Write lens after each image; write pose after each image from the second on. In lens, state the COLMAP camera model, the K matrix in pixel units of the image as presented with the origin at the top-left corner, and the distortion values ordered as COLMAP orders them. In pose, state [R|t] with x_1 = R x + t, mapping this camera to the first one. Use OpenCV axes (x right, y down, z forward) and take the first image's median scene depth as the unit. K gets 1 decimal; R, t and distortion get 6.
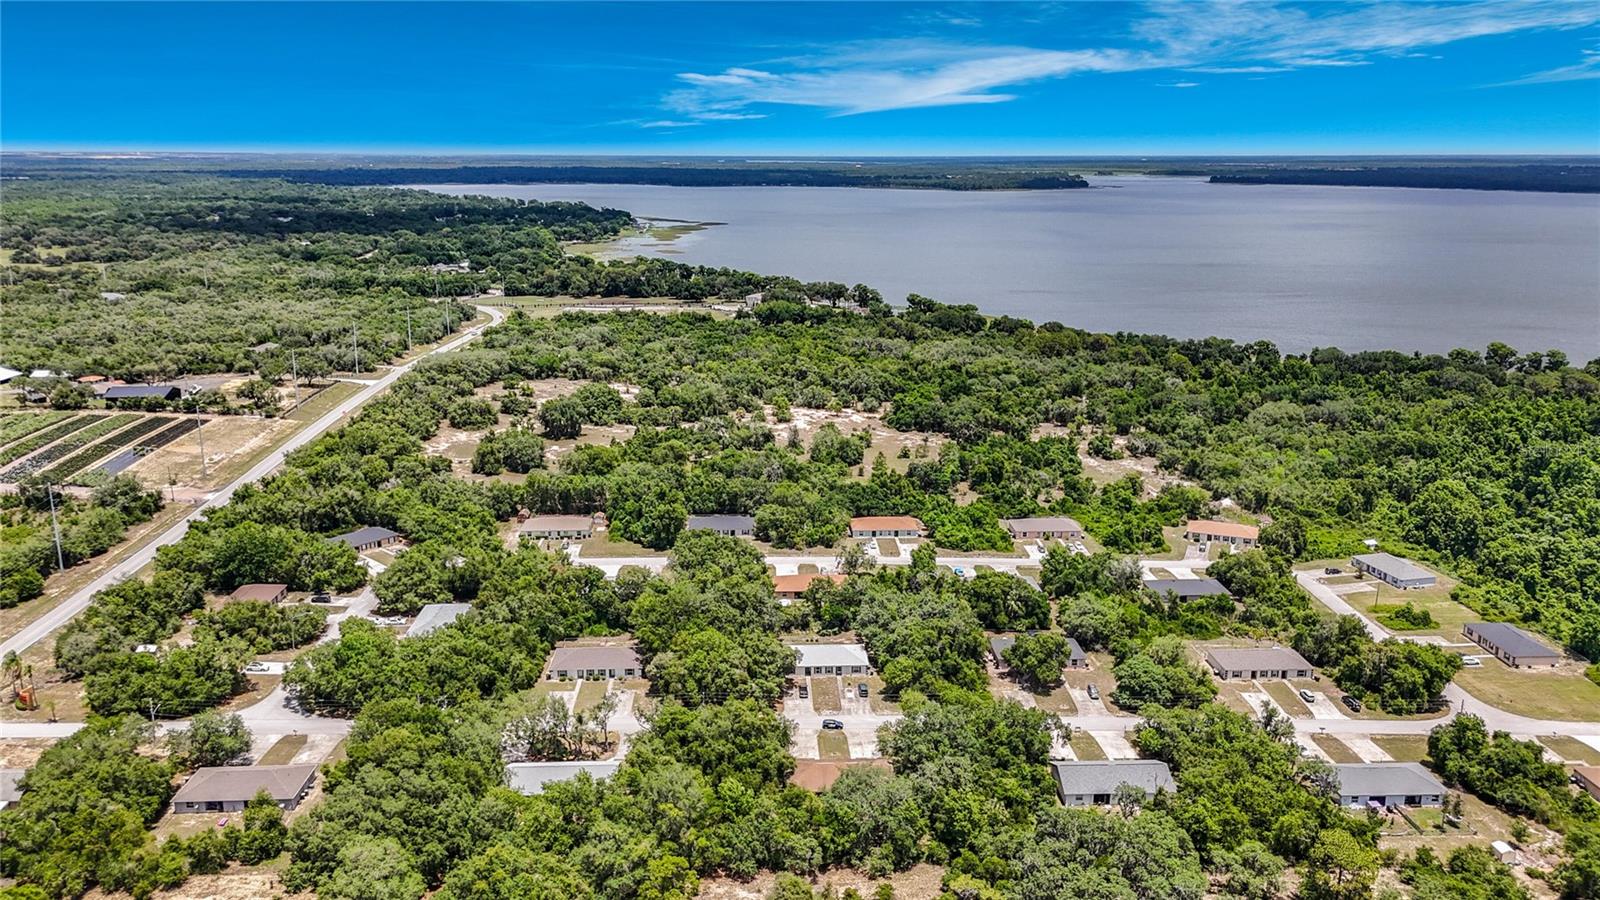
lens RADIAL K [[1211.3, 0, 795.2], [0, 1211.3, 446.3], [0, 0, 1]] dist [0.041137, -0.105207]
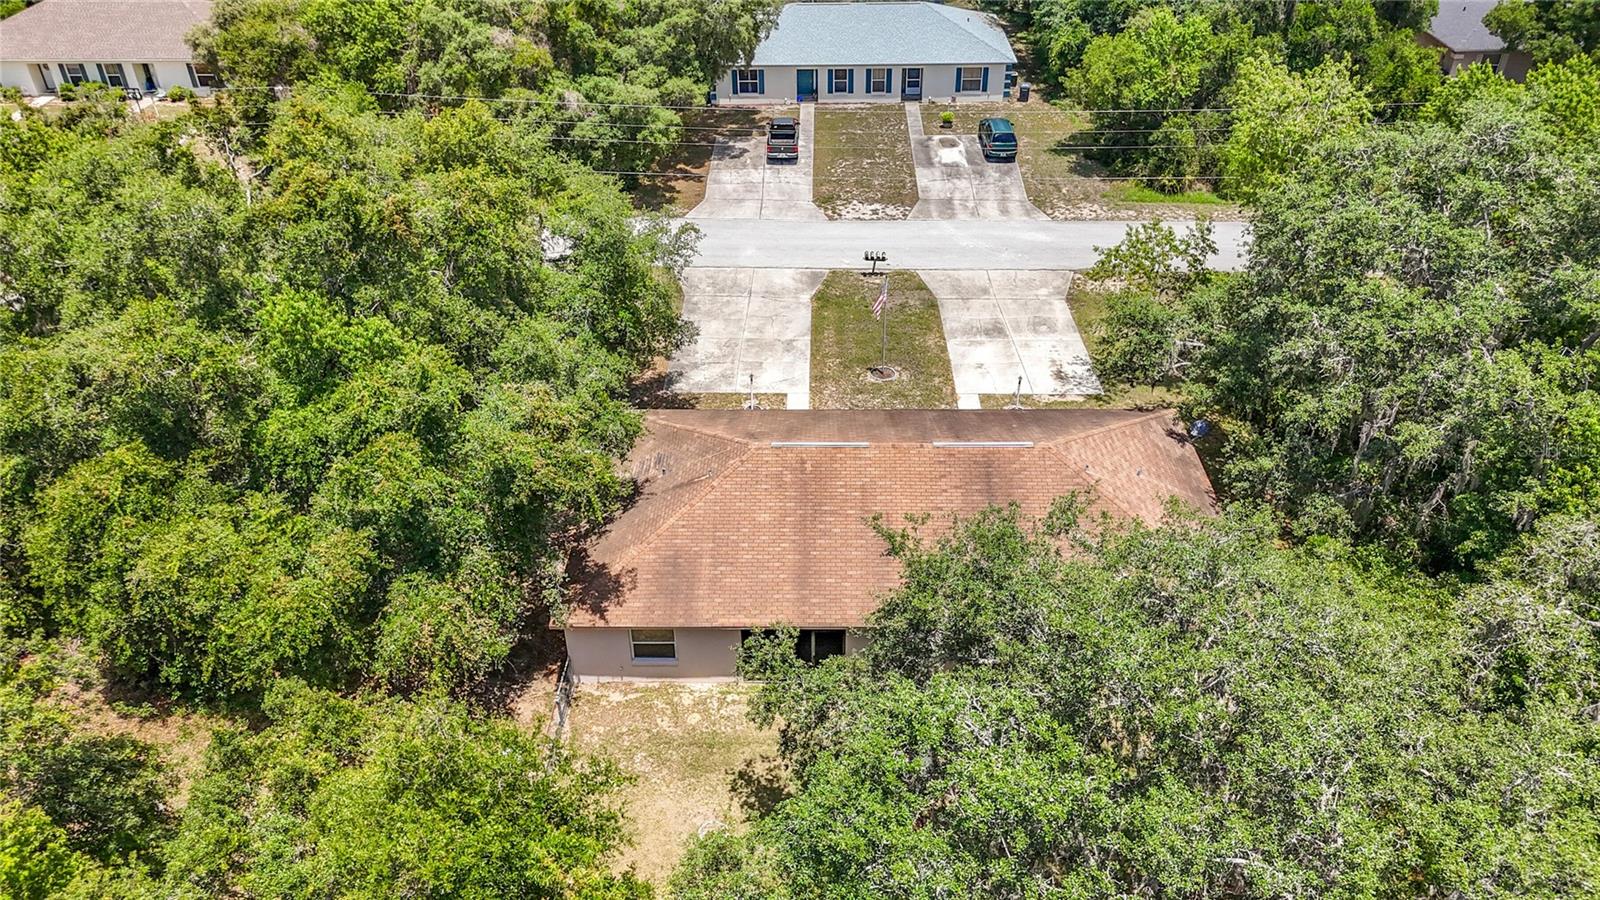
lens RADIAL K [[1189.6, 0, 791.2], [0, 1189.6, 444.6], [0, 0, 1]] dist [0.067440, -0.028180]
pose [[0.998173, 0.020414, -0.056867, 0.022741], [0.000370, 0.939112, 0.343610, 0.152867], [0.060419, -0.343003, 0.937389, 0.633724]]
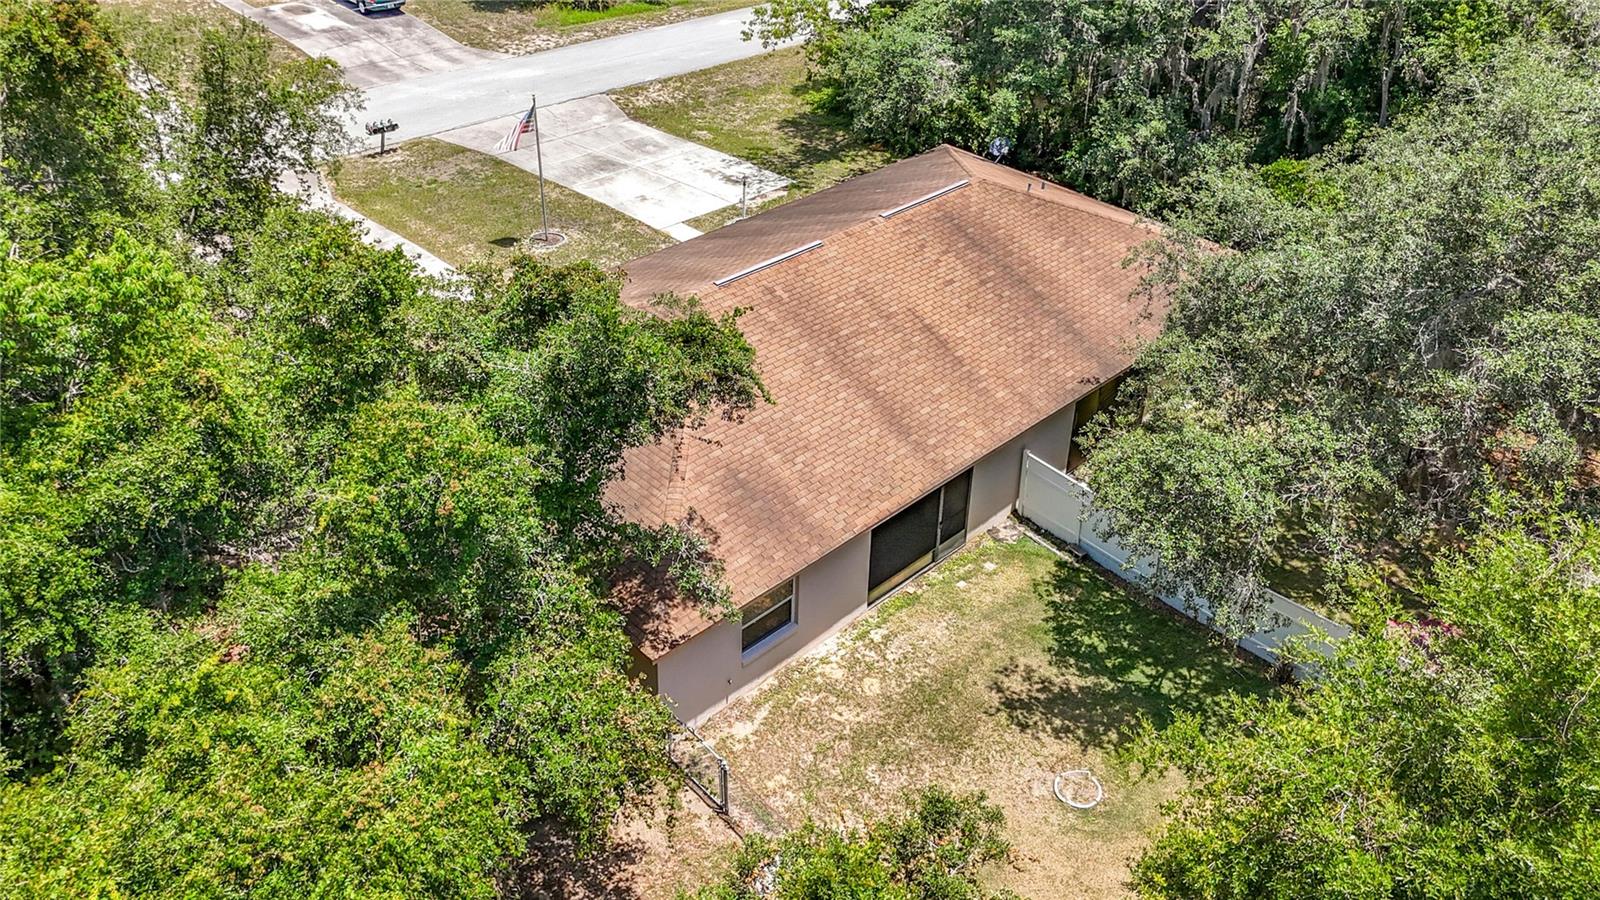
lens RADIAL K [[1211.3, 0, 816.8], [0, 1211.3, 457.6], [0, 0, 1]] dist [0.041137, -0.105207]
pose [[0.737165, -0.379009, 0.559410, -0.032765], [0.137622, 0.894742, 0.424850, 0.172711], [-0.661549, -0.236198, 0.711733, 0.685392]]
